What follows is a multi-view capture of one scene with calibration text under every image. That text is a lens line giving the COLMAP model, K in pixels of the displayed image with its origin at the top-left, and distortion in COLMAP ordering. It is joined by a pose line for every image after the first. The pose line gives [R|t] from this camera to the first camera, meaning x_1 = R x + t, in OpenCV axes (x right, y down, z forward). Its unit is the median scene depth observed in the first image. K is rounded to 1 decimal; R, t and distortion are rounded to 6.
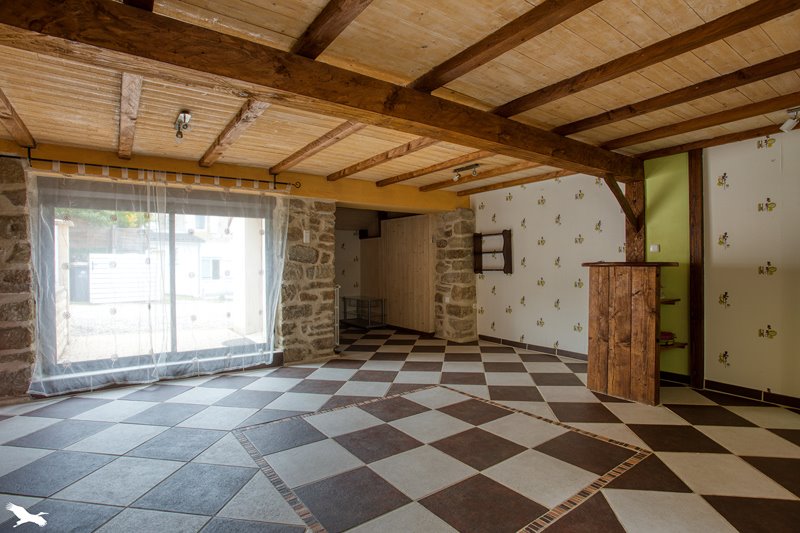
lens RADIAL K [[398.1, 0, 394.7], [0, 398.1, 269.8], [0, 0, 1]] dist [-0.082766, 0.026687]
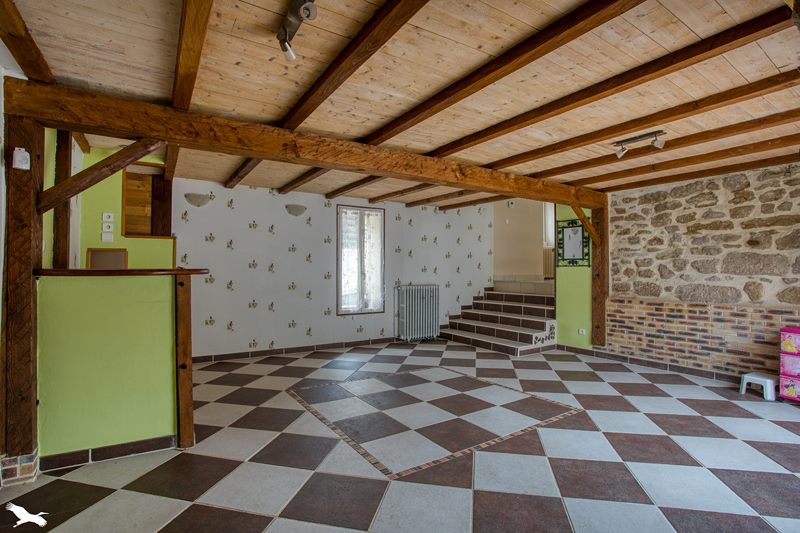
lens RADIAL K [[391.9, 0, 400.0], [0, 391.9, 266.5], [0, 0, 1]] dist [-0.074844, 0.029406]
pose [[-0.999275, 0.010714, 0.036521, 0.074957], [0.010792, 0.999940, 0.001939, -0.026059], [-0.036498, 0.002332, -0.999331, 1.583040]]
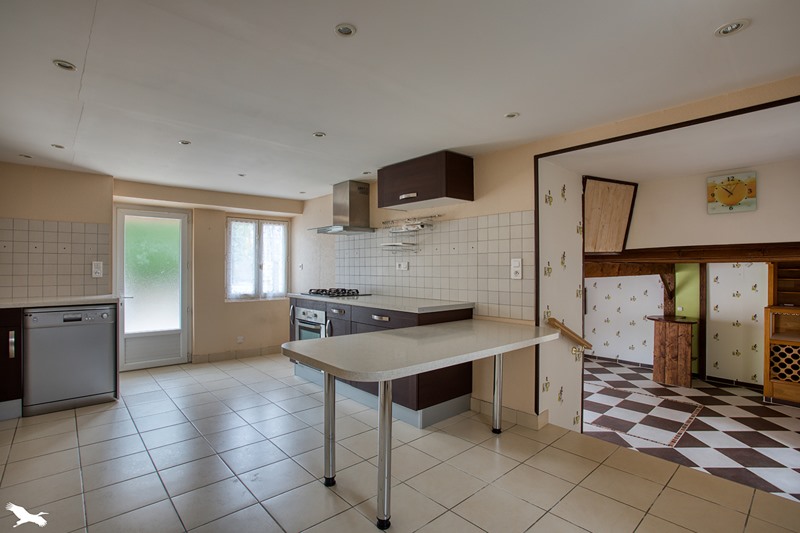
lens RADIAL K [[391.9, 0, 400.0], [0, 391.9, 266.5], [0, 0, 1]] dist [-0.074844, 0.029406]
pose [[0.991222, 0.013520, 0.131515, -0.994506], [-0.012203, 0.999867, -0.010809, -0.233468], [-0.131643, 0.009109, 0.991255, -0.727507]]
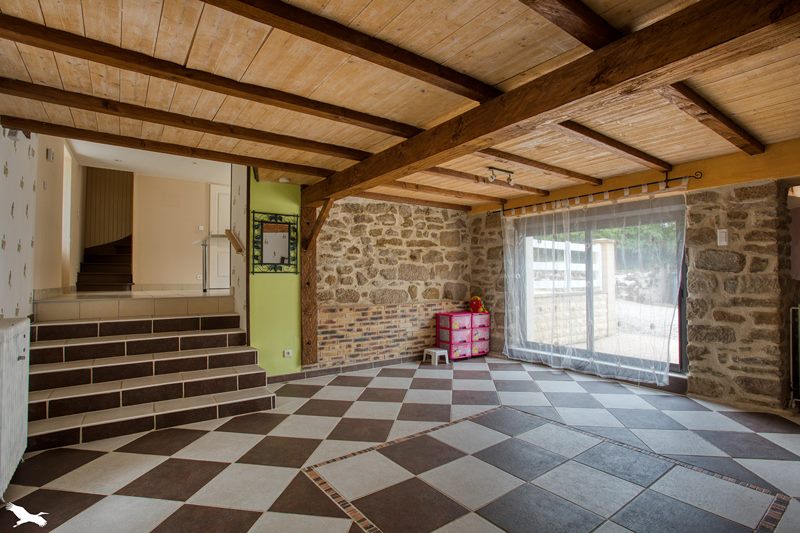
lens RADIAL K [[391.9, 0, 400.0], [0, 391.9, 266.5], [0, 0, 1]] dist [-0.074844, 0.029406]
pose [[0.012594, -0.018848, -0.999743, 0.626653], [-0.002758, 0.999818, -0.018884, -0.015390], [0.999917, 0.002995, 0.012540, 0.465073]]
